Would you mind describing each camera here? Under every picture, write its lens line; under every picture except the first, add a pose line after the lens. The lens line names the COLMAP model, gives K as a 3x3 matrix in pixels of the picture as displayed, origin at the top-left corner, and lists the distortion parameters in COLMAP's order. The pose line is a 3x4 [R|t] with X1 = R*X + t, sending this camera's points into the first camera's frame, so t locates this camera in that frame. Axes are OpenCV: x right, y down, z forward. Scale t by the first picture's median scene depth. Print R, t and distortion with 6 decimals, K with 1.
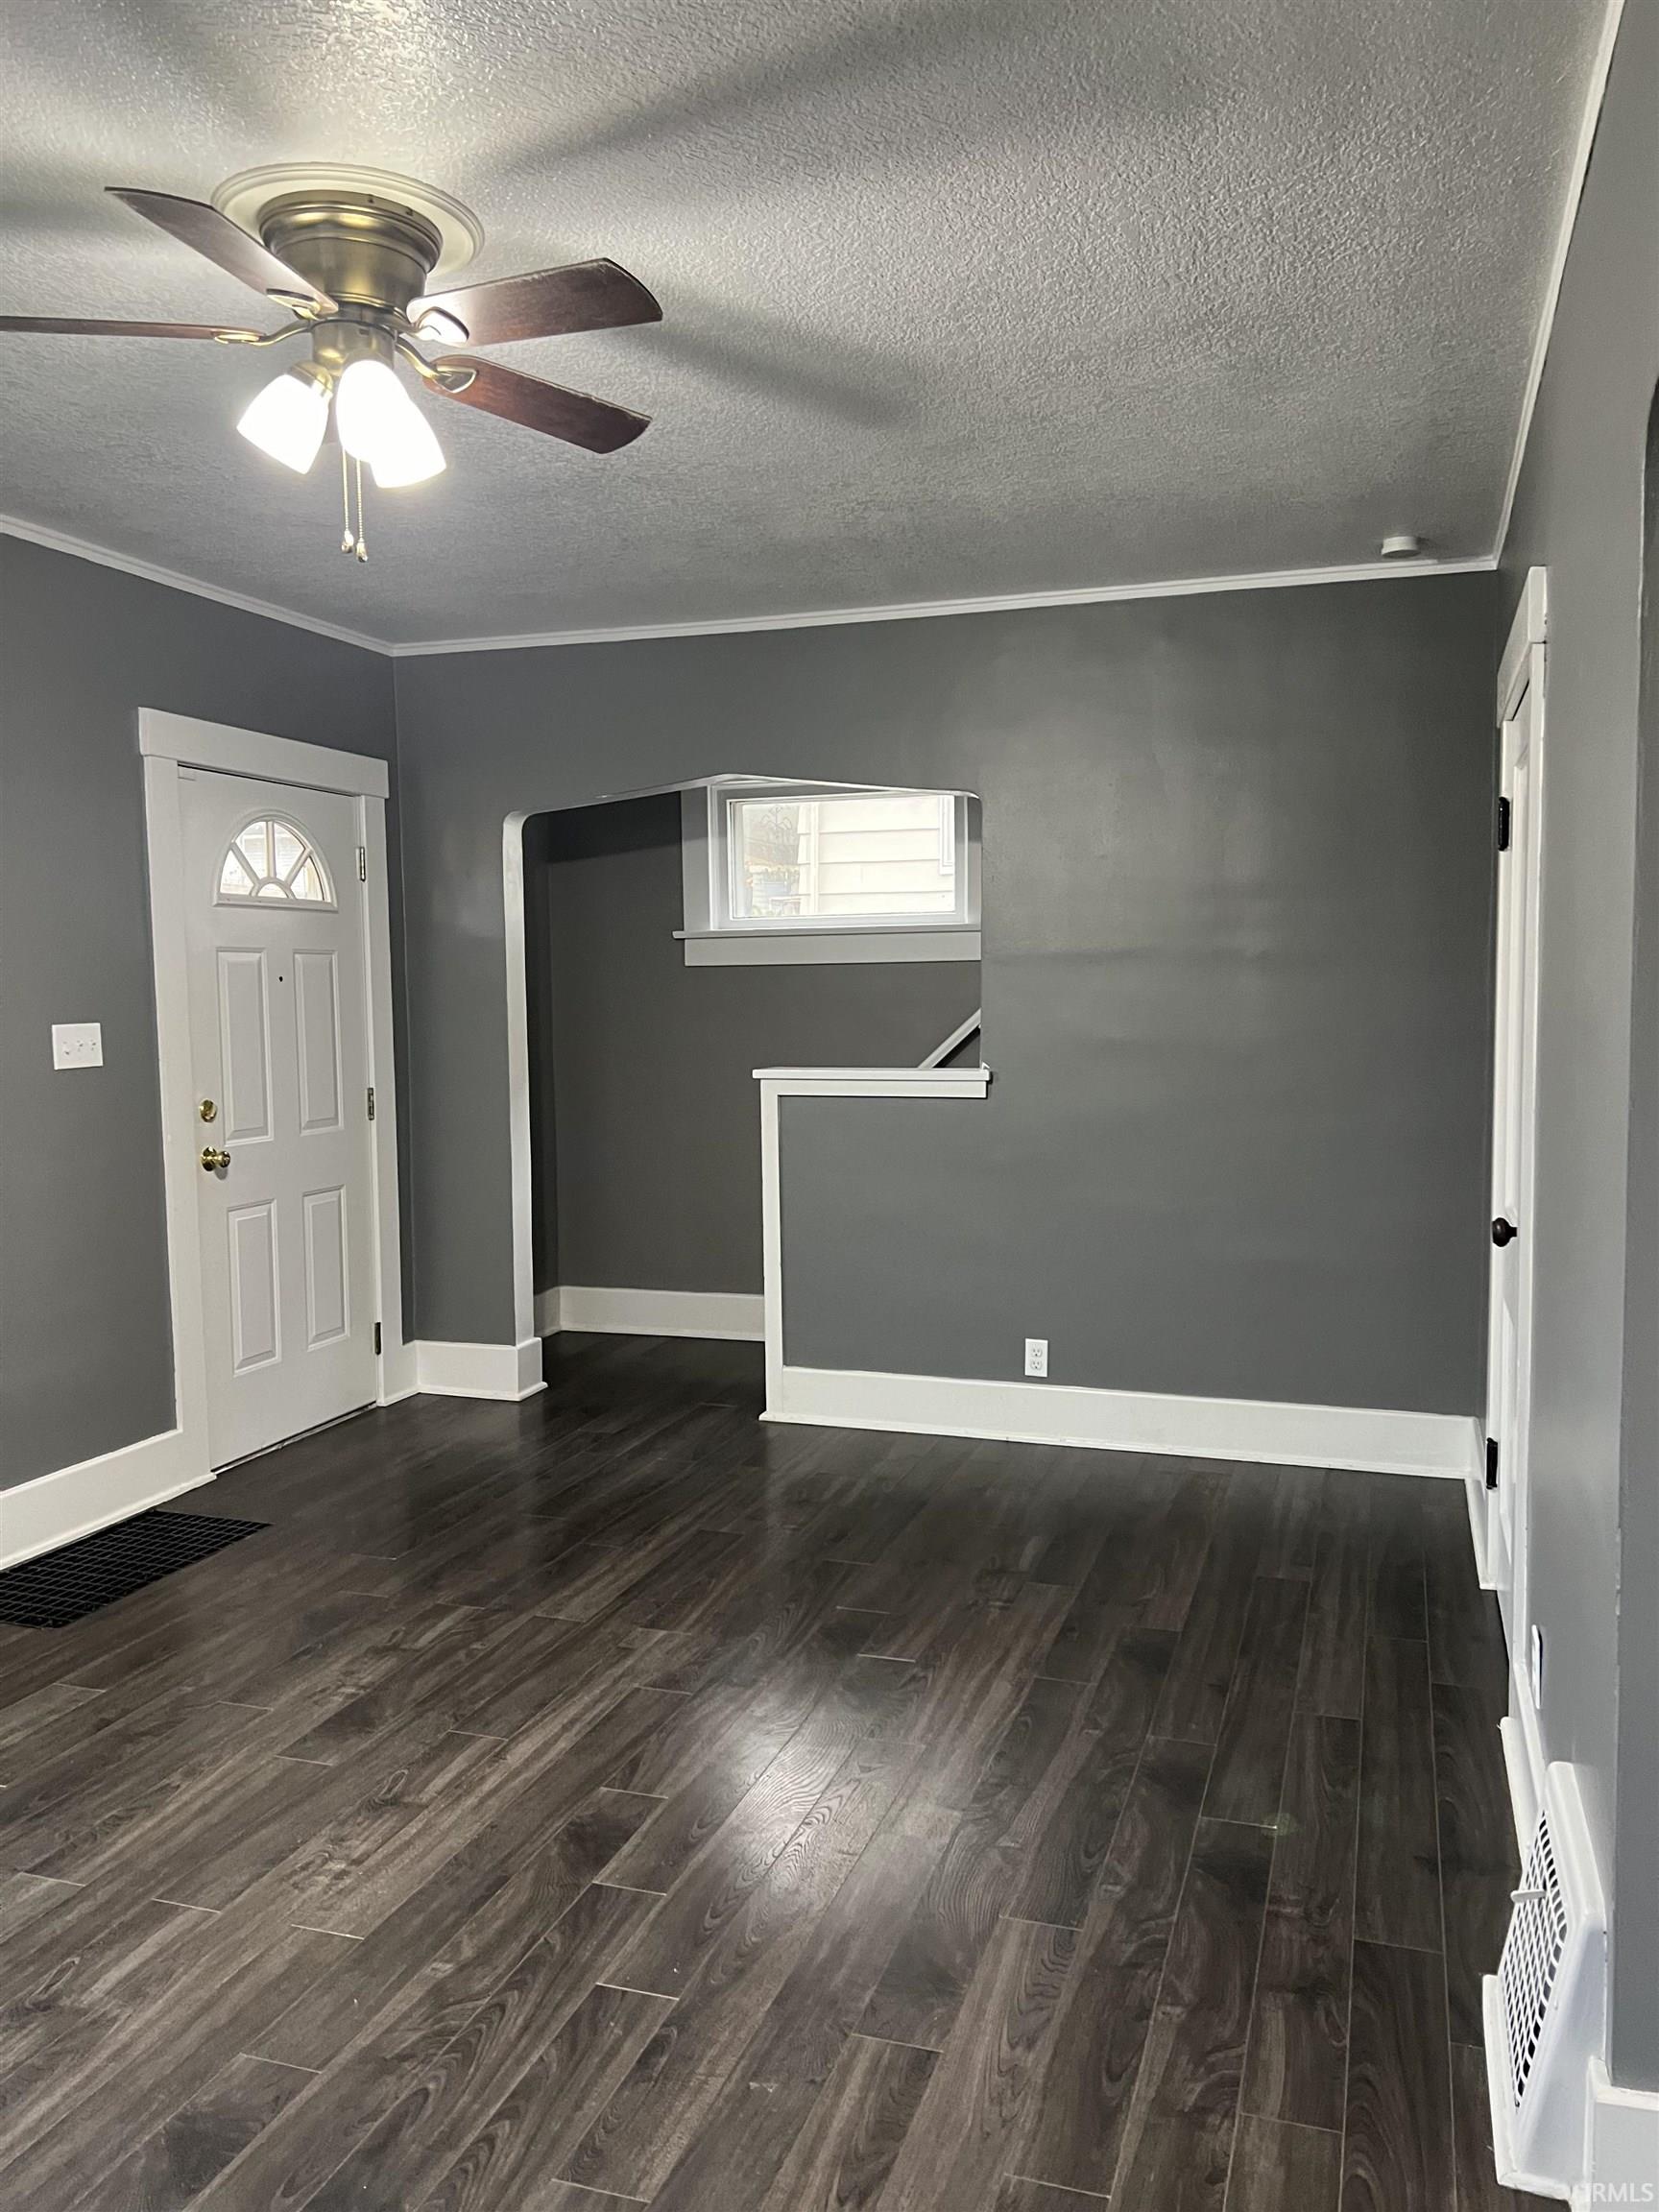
lens RADIAL K [[1667.2, 0, 844.1], [0, 1667.2, 1122.8], [0, 0, 1]] dist [0.065854, -0.071284]
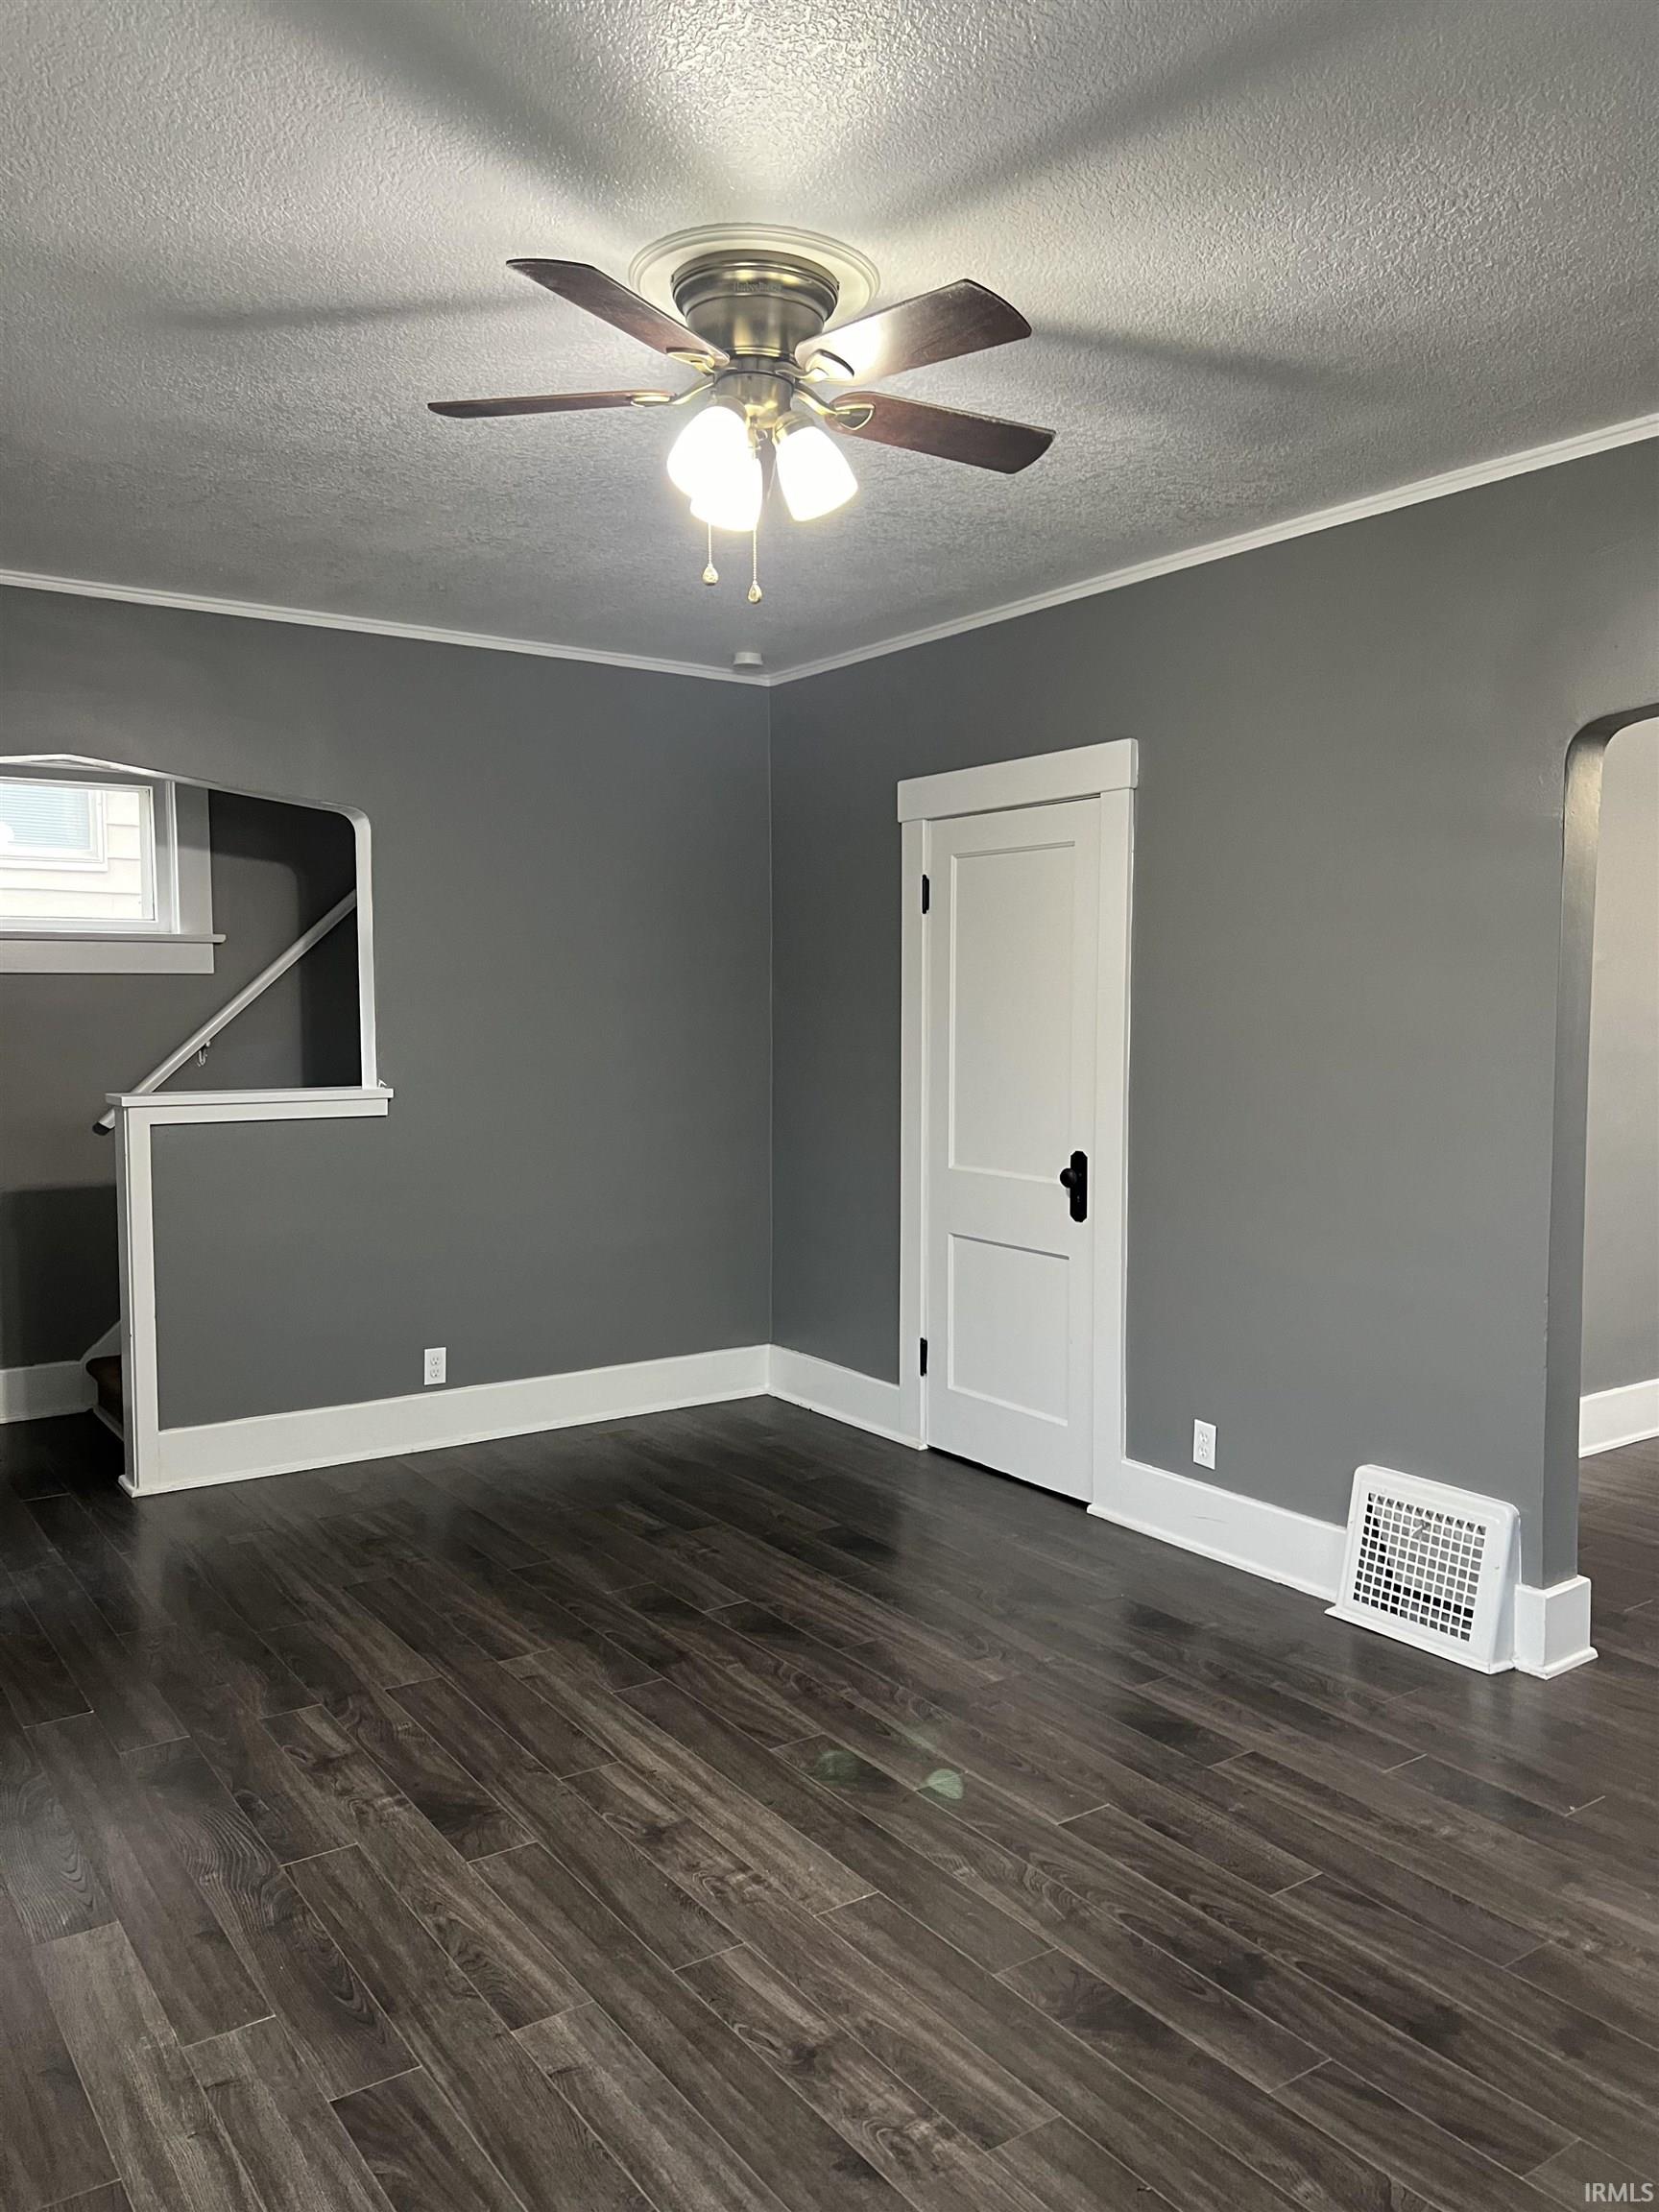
lens RADIAL K [[1672.5, 0, 838.5], [0, 1672.5, 1113.1], [0, 0, 1]] dist [0.056980, -0.063867]
pose [[0.600545, -0.047841, 0.798158, -0.970493], [0.058665, 0.998154, 0.015689, -0.029029], [-0.797436, 0.037402, 0.602243, 0.297707]]
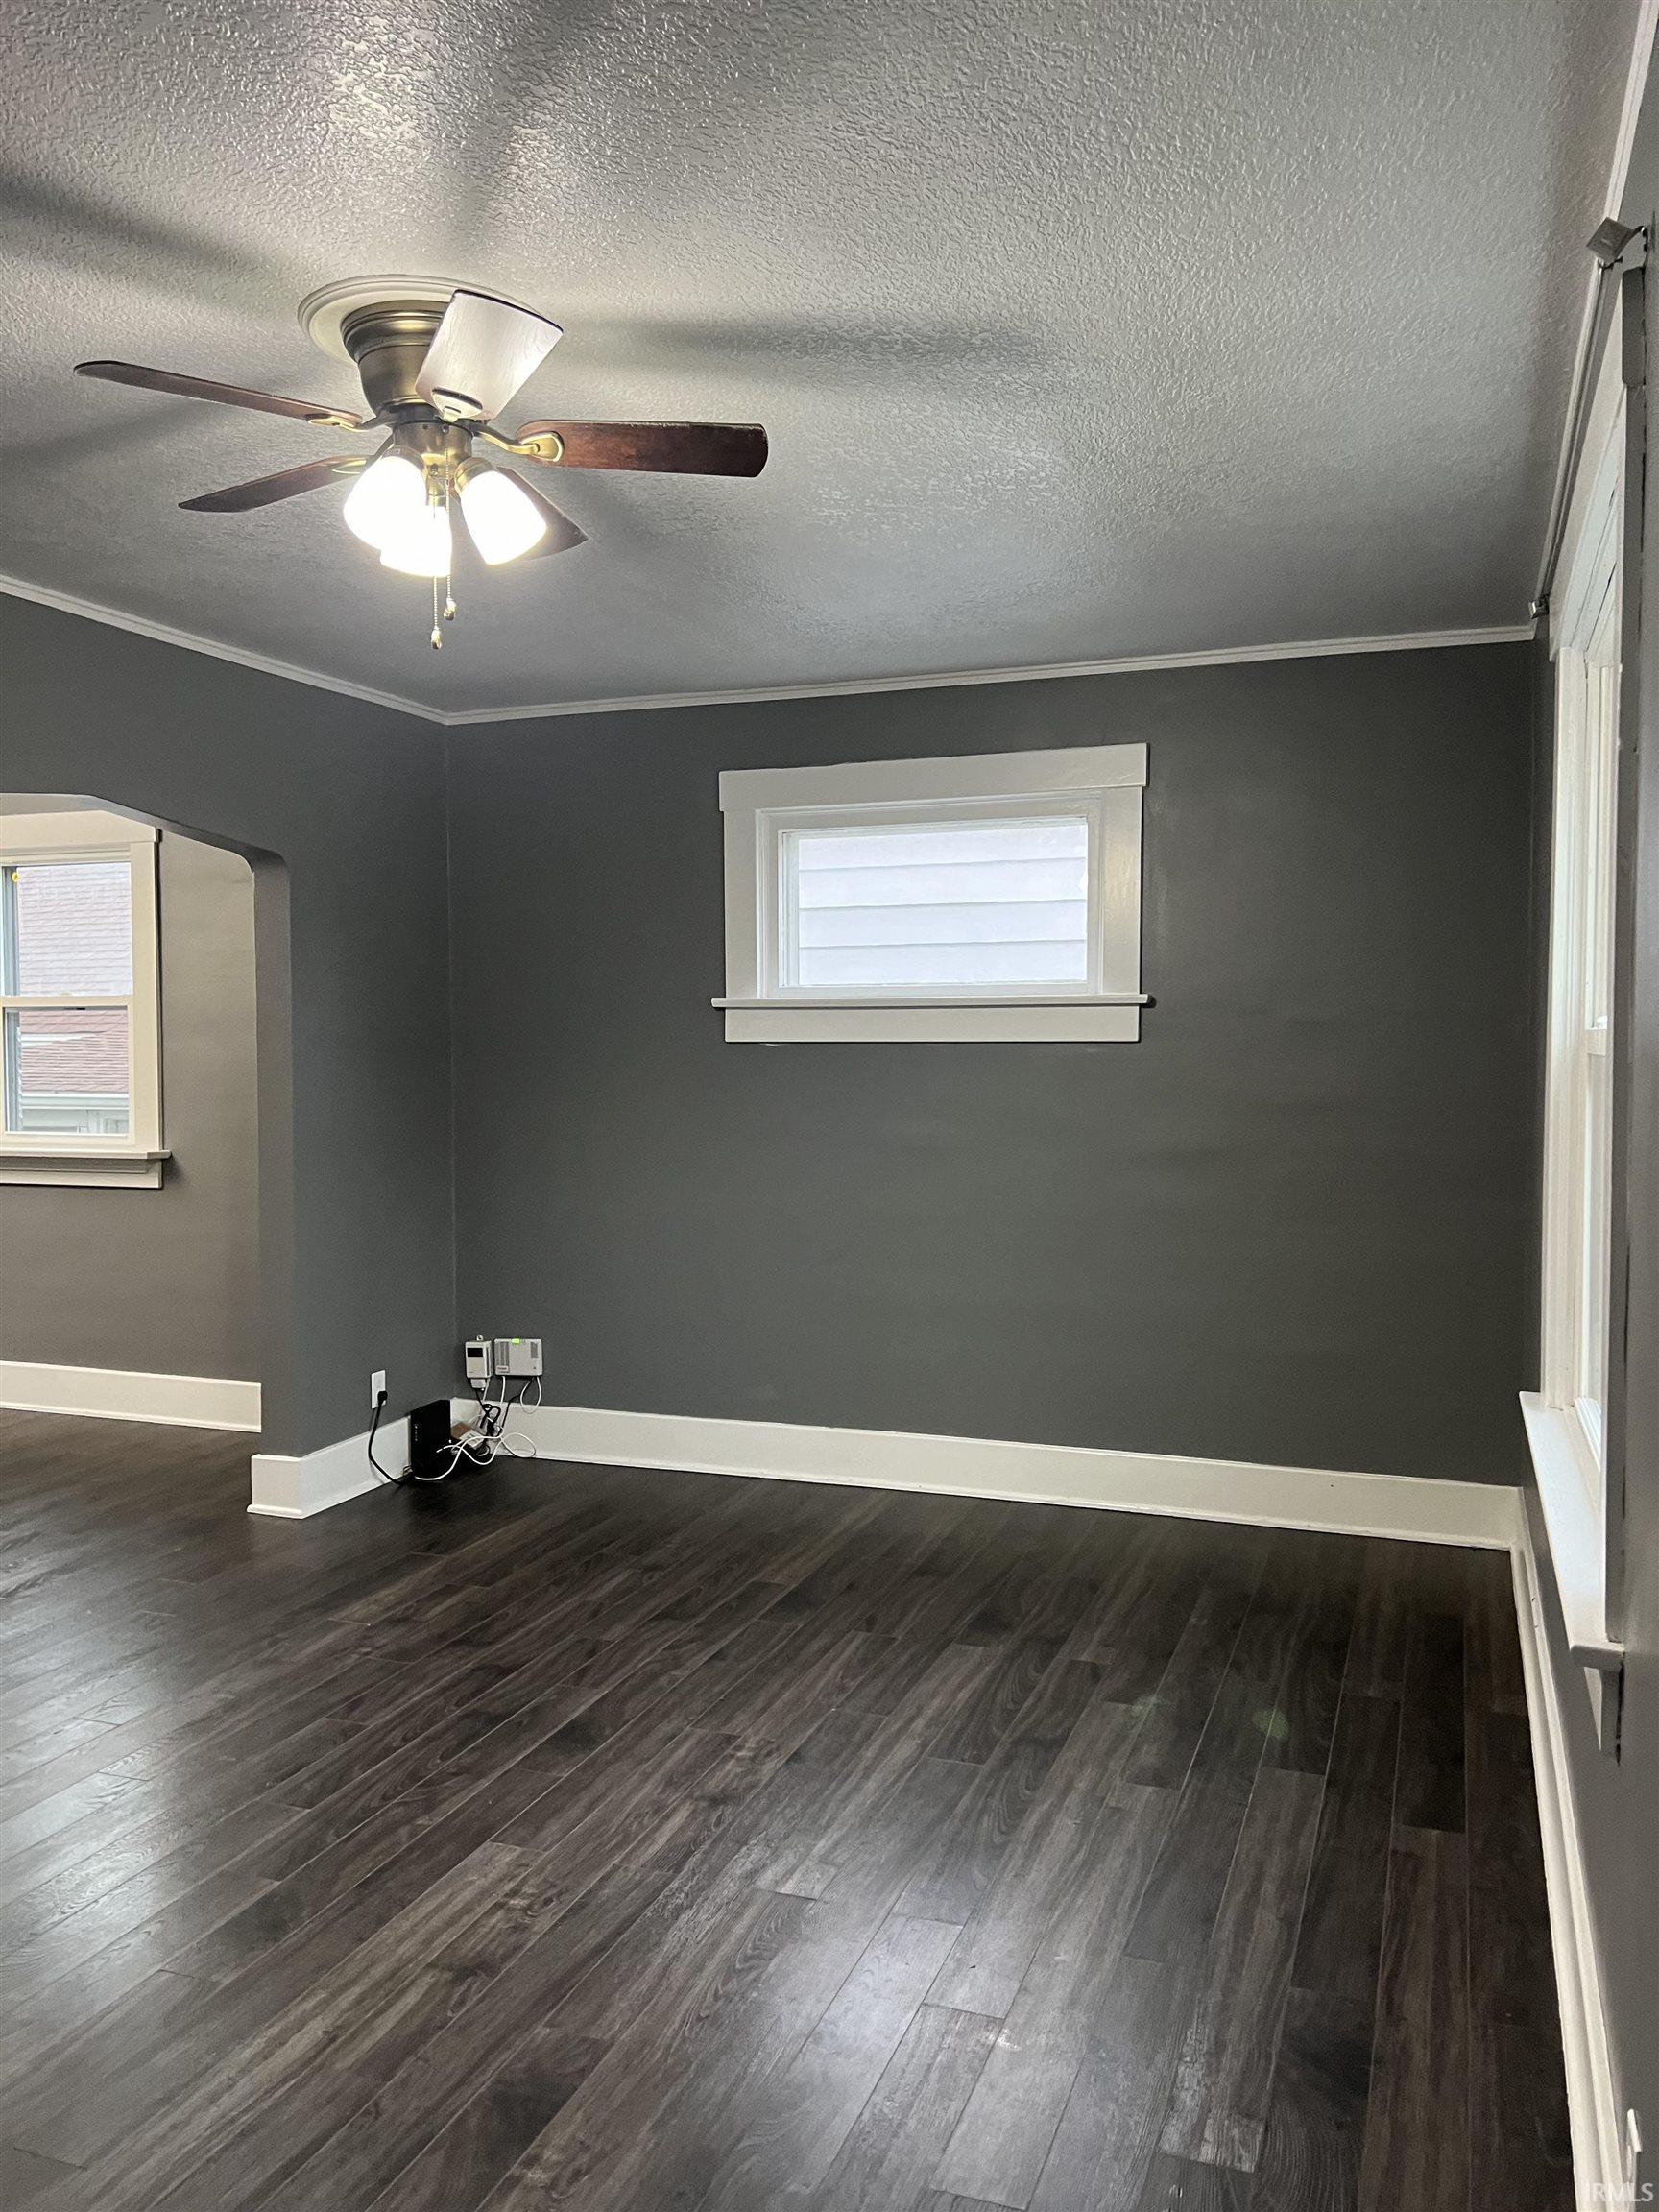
lens RADIAL K [[1670.4, 0, 850.5], [0, 1670.4, 1107.3], [0, 0, 1]] dist [0.077060, -0.080764]
pose [[-0.999460, 0.011636, 0.030717, -0.499882], [0.015130, 0.993125, 0.116078, -0.149310], [-0.029155, 0.116480, -0.992765, 1.816195]]
